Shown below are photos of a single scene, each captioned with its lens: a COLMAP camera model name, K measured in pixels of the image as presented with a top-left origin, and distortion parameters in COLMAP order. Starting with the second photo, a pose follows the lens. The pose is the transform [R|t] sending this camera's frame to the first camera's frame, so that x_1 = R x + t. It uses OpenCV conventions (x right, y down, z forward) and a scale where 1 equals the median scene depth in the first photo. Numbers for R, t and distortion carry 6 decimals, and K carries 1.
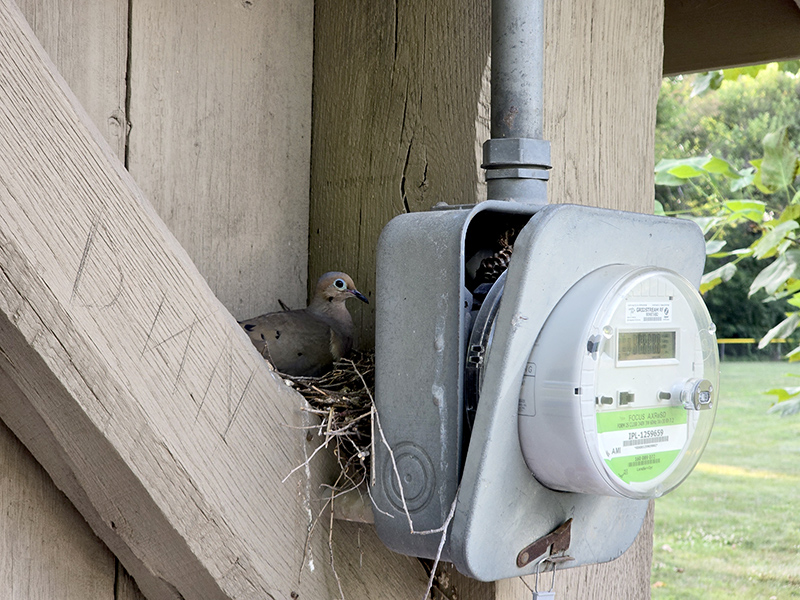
lens RADIAL K [[1609.6, 0, 400.0], [0, 1609.6, 300.0], [0, 0, 1]] dist [0.017486, 0.204645]
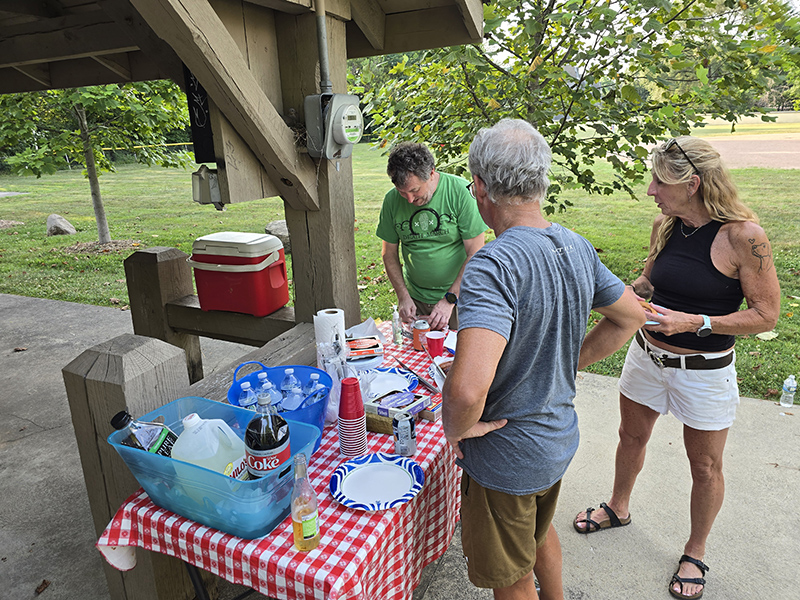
lens RADIAL K [[534.9, 0, 398.8], [0, 534.9, 273.0], [0, 0, 1]] dist [0.037285, -0.073707]
pose [[0.958305, -0.123170, 0.257840, -0.263884], [0.048444, 0.959299, 0.278205, 0.035205], [-0.281612, -0.254114, 0.925268, -1.035969]]
